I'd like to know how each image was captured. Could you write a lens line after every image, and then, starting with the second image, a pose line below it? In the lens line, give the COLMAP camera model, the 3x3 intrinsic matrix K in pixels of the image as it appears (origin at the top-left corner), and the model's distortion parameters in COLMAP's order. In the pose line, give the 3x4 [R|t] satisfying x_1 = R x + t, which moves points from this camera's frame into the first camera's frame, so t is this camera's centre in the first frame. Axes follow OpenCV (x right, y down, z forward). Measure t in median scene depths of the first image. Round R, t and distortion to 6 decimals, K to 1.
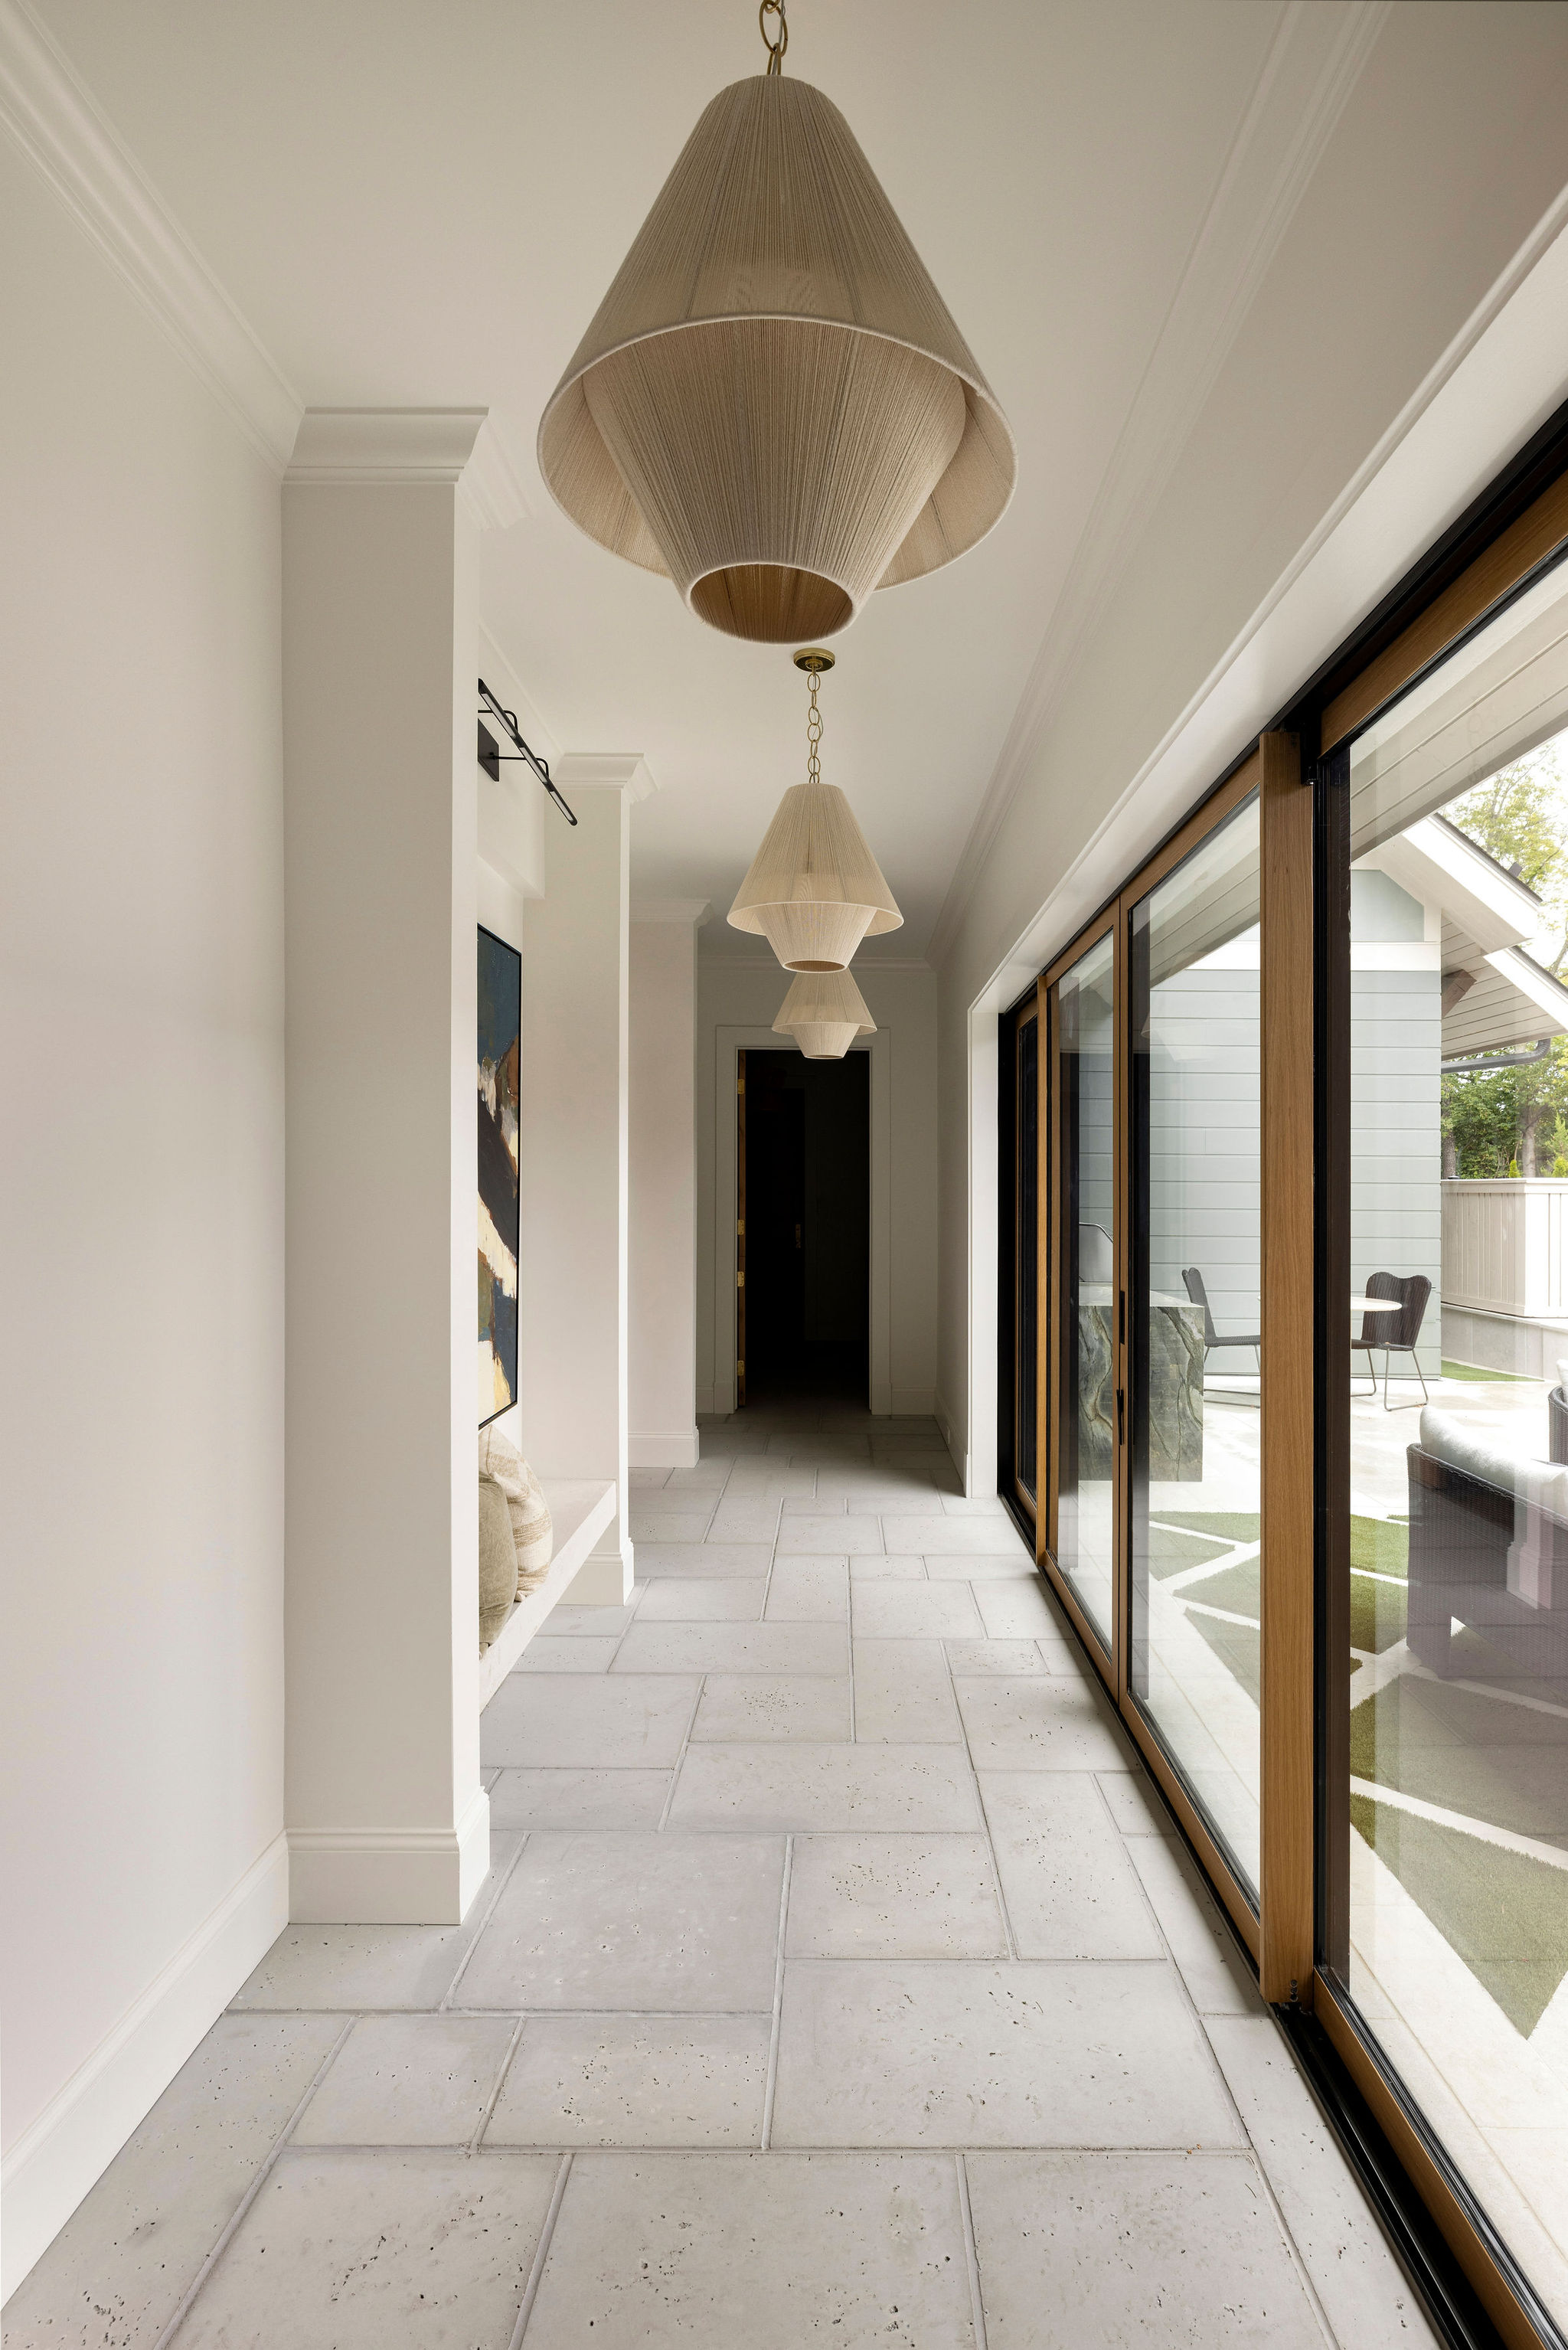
lens RADIAL K [[1204.5, 0, 831.0], [0, 1204.5, 1177.4], [0, 0, 1]] dist [-0.001349, -0.000110]
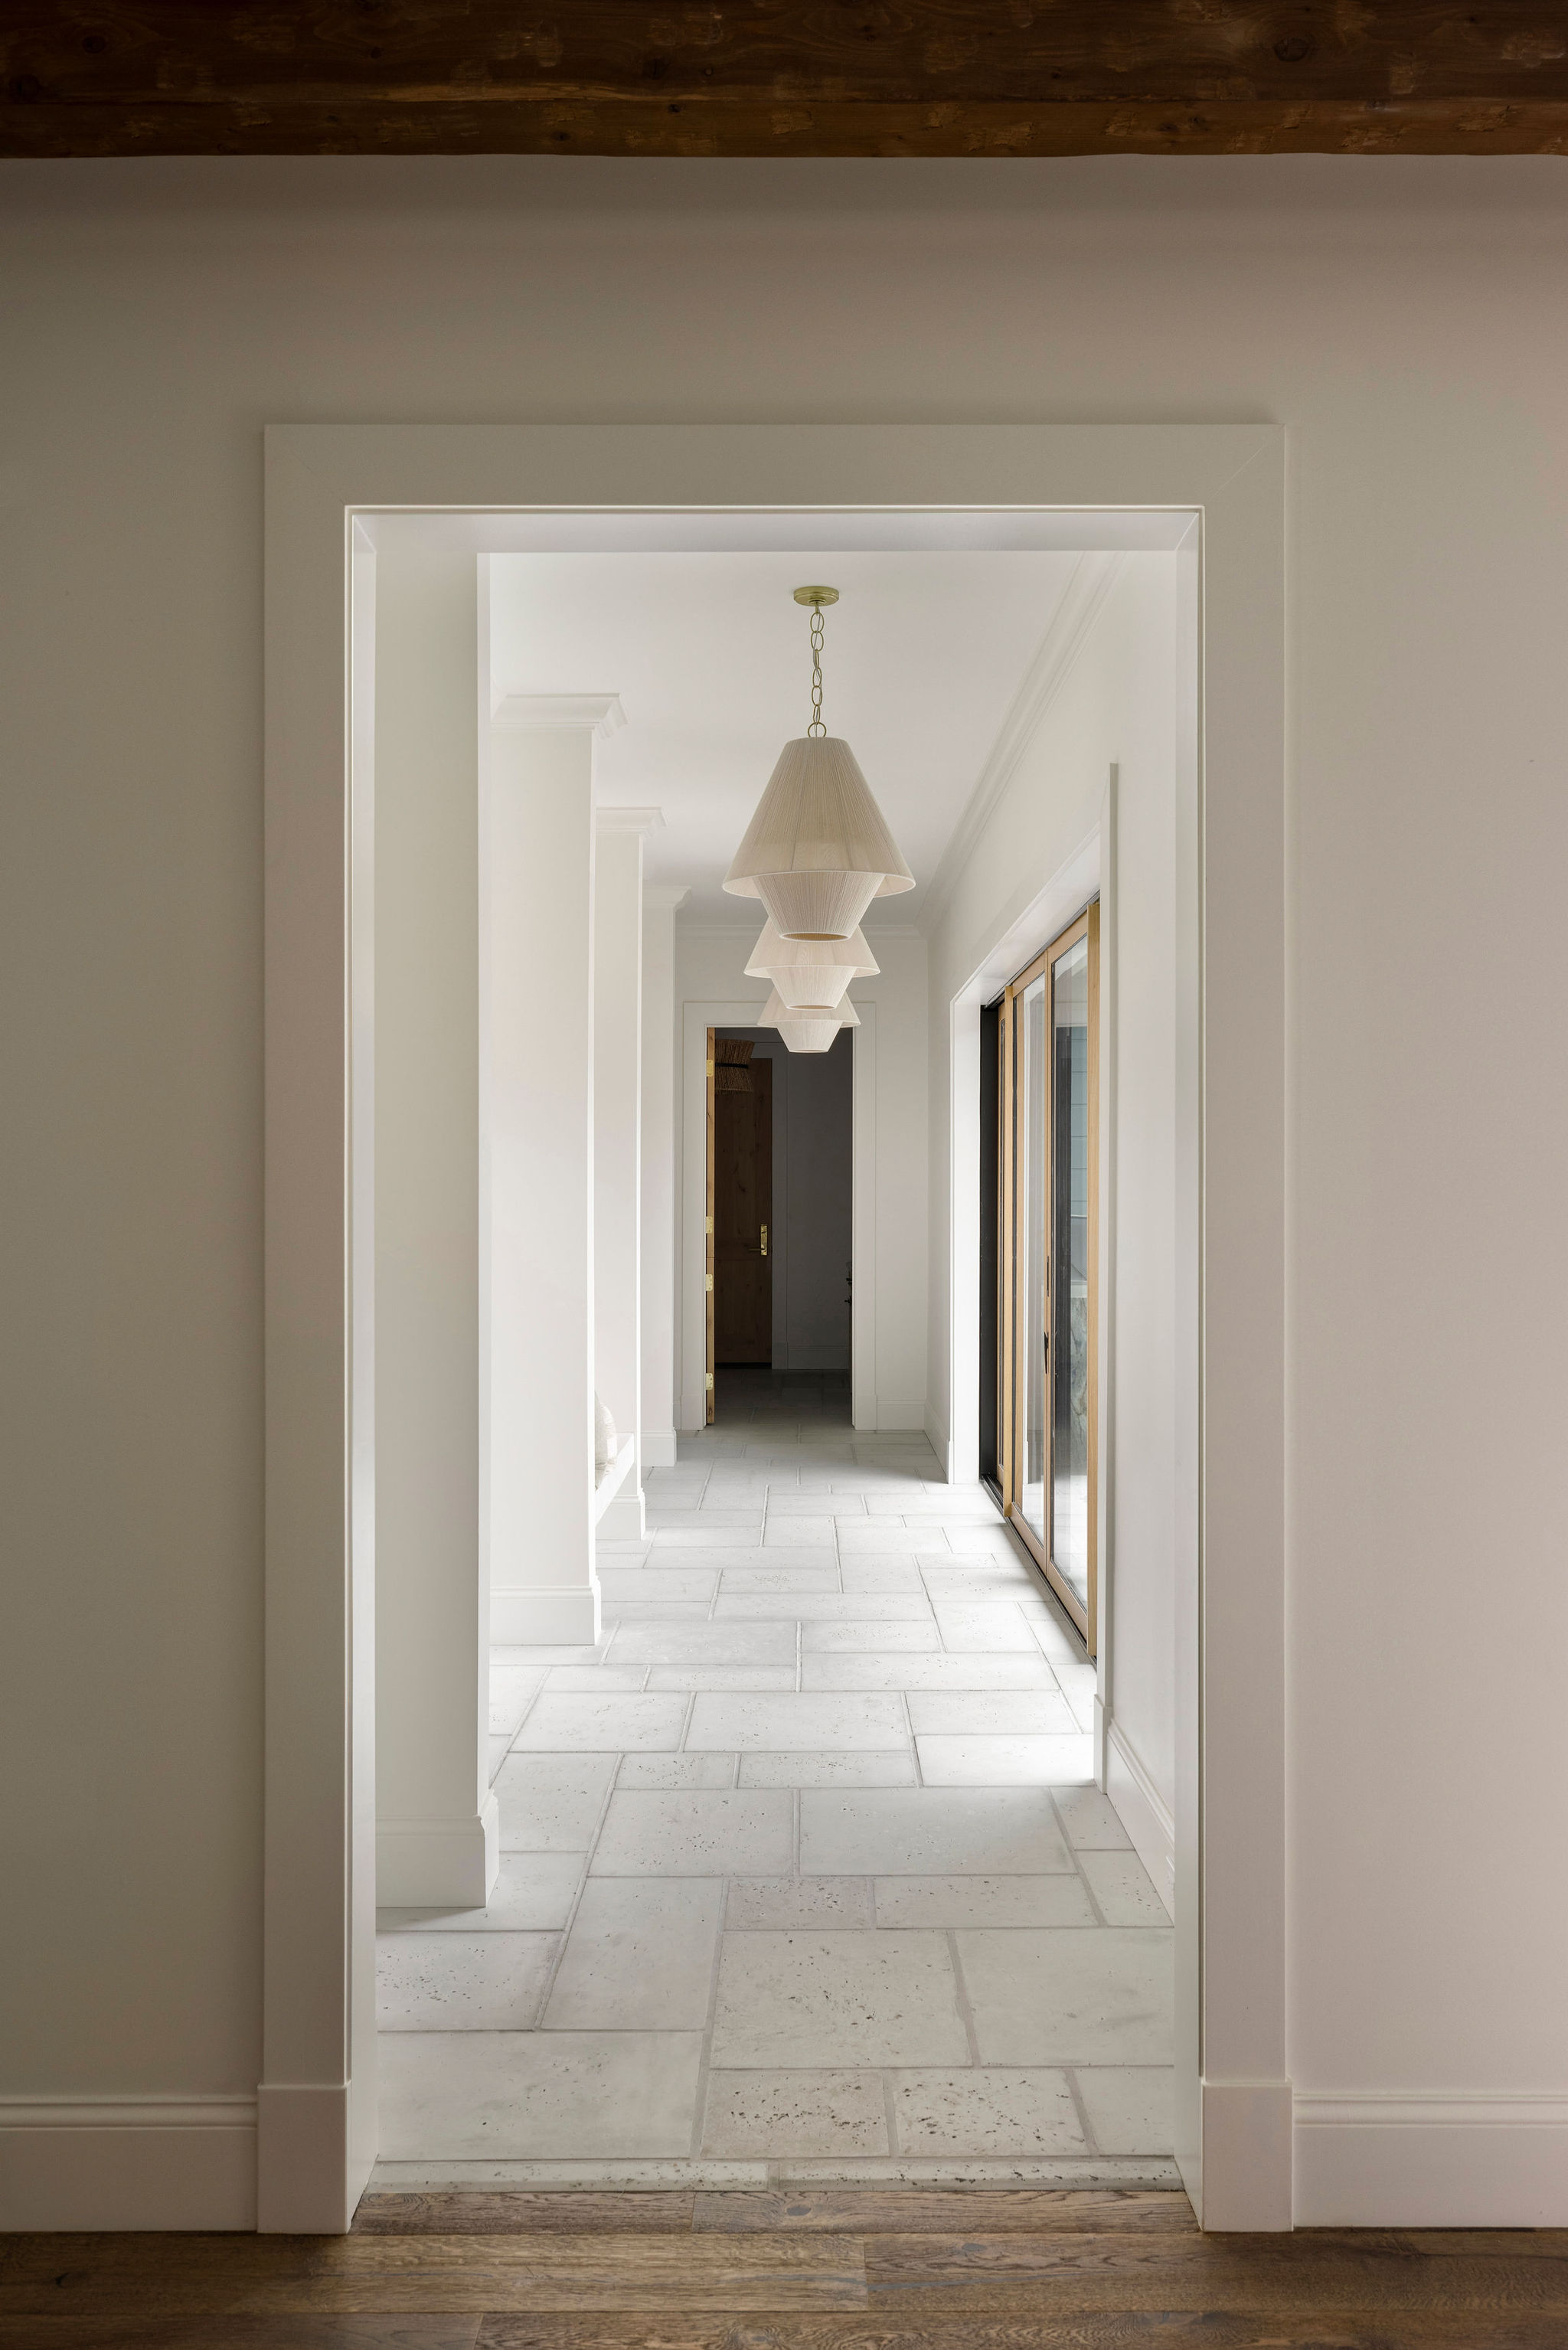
lens RADIAL K [[1973.3, 0, 784.0], [0, 1973.3, 1175.0], [0, 0, 1]] dist [-0.010806, -0.002961]
pose [[0.999996, -0.001155, -0.002628, -0.022055], [0.001161, 0.999997, 0.002070, 0.001646], [0.002625, -0.002073, 0.999994, -0.667973]]
